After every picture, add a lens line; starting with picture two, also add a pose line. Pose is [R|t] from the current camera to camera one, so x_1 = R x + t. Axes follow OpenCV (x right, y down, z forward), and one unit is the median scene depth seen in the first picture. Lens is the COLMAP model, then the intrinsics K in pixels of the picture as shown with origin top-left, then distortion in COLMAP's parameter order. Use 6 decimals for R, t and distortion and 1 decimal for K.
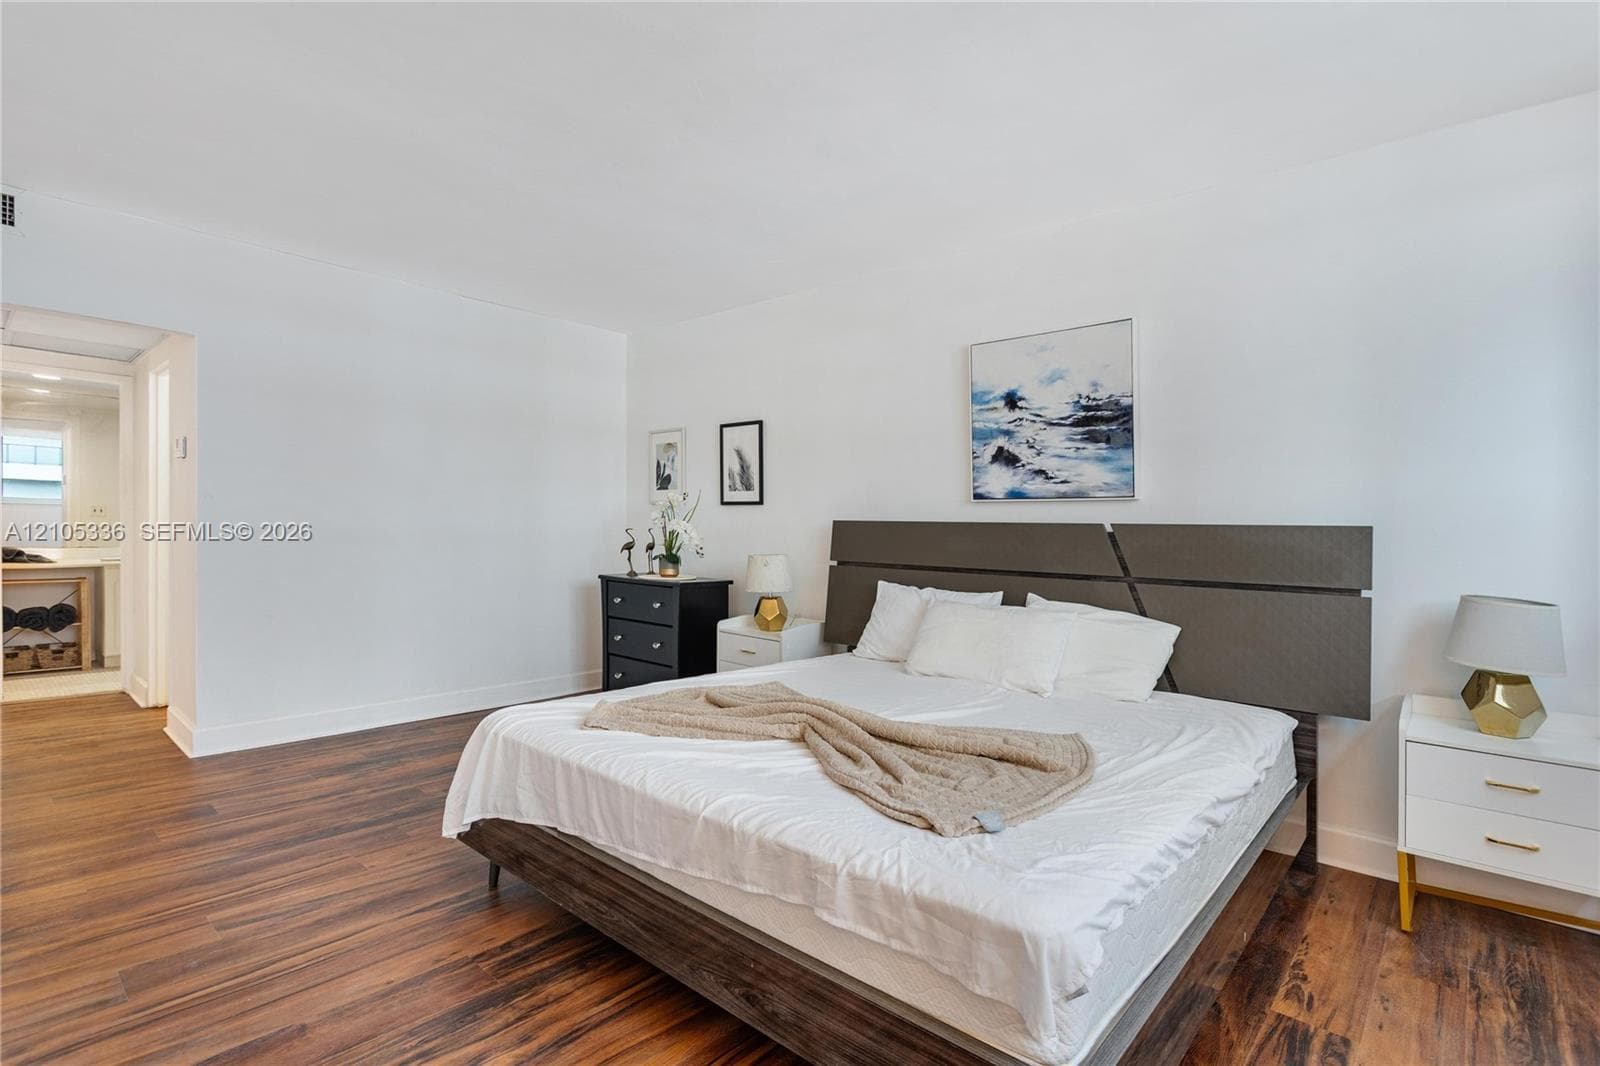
lens RADIAL K [[770.6, 0, 801.4], [0, 770.6, 545.6], [0, 0, 1]] dist [-0.017487, 0.002416]
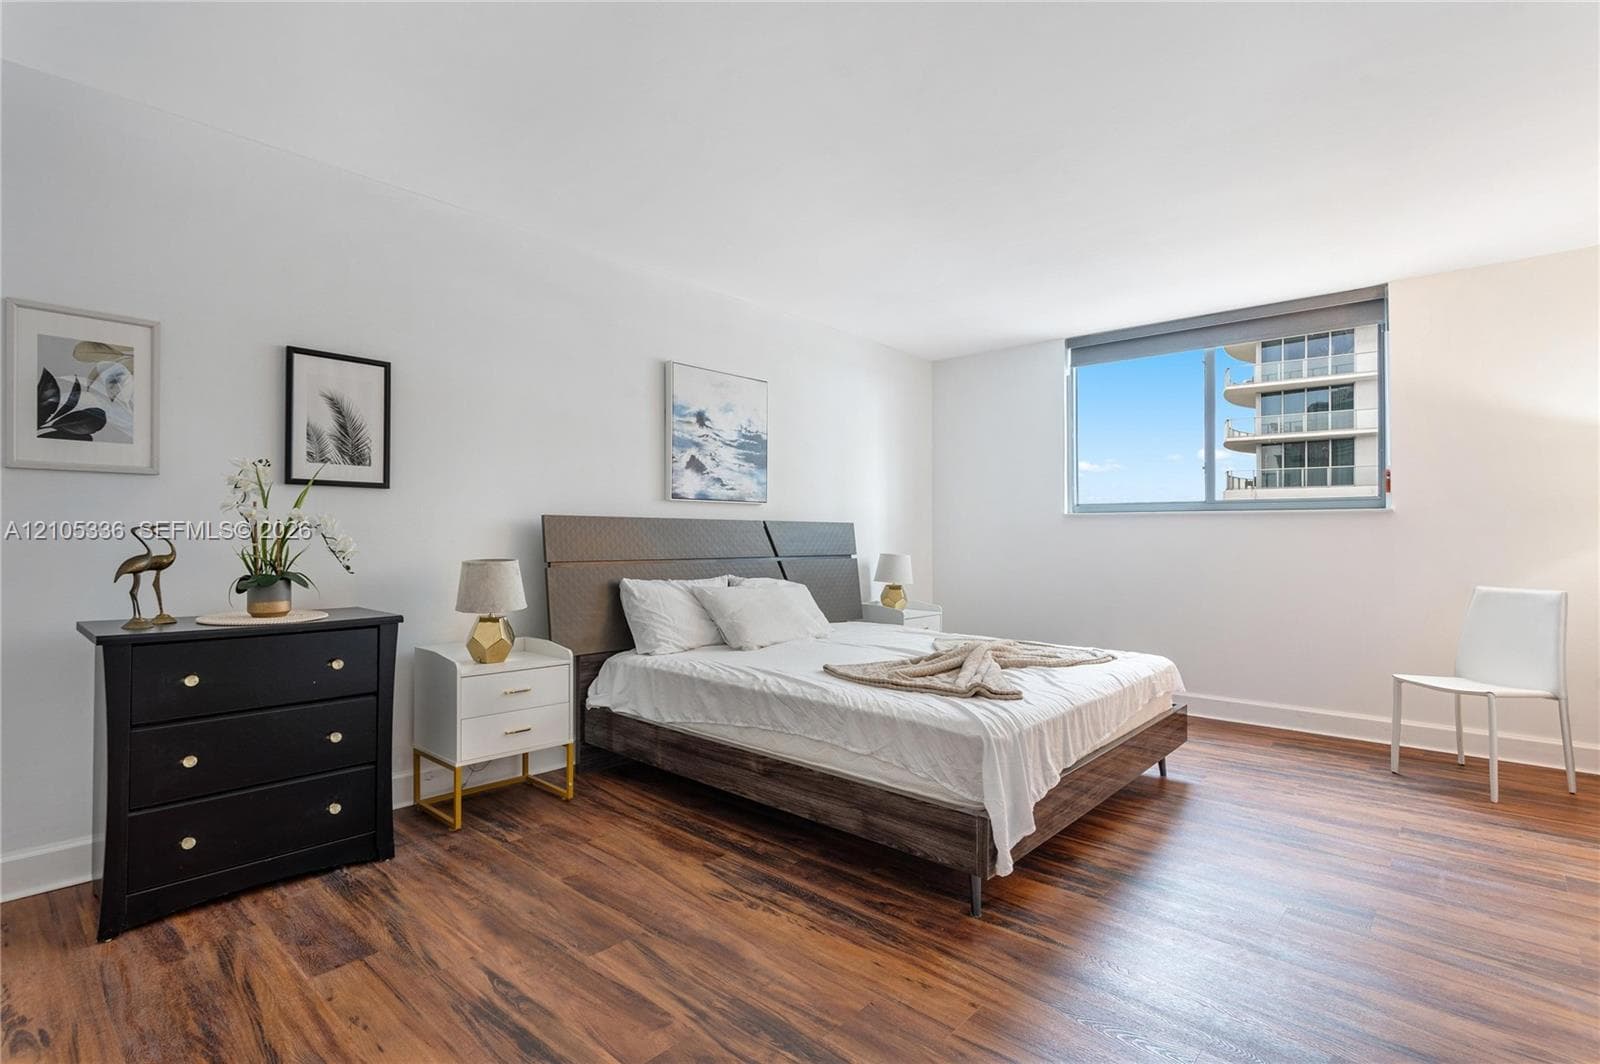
lens RADIAL K [[747.3, 0, 788.4], [0, 747.3, 536.3], [0, 0, 1]] dist [-0.021597, 0.005315]
pose [[0.019880, -0.035438, 0.999174, -0.903108], [0.000577, 0.999372, 0.035434, -0.044277], [-0.999802, -0.000128, 0.019888, 0.830031]]
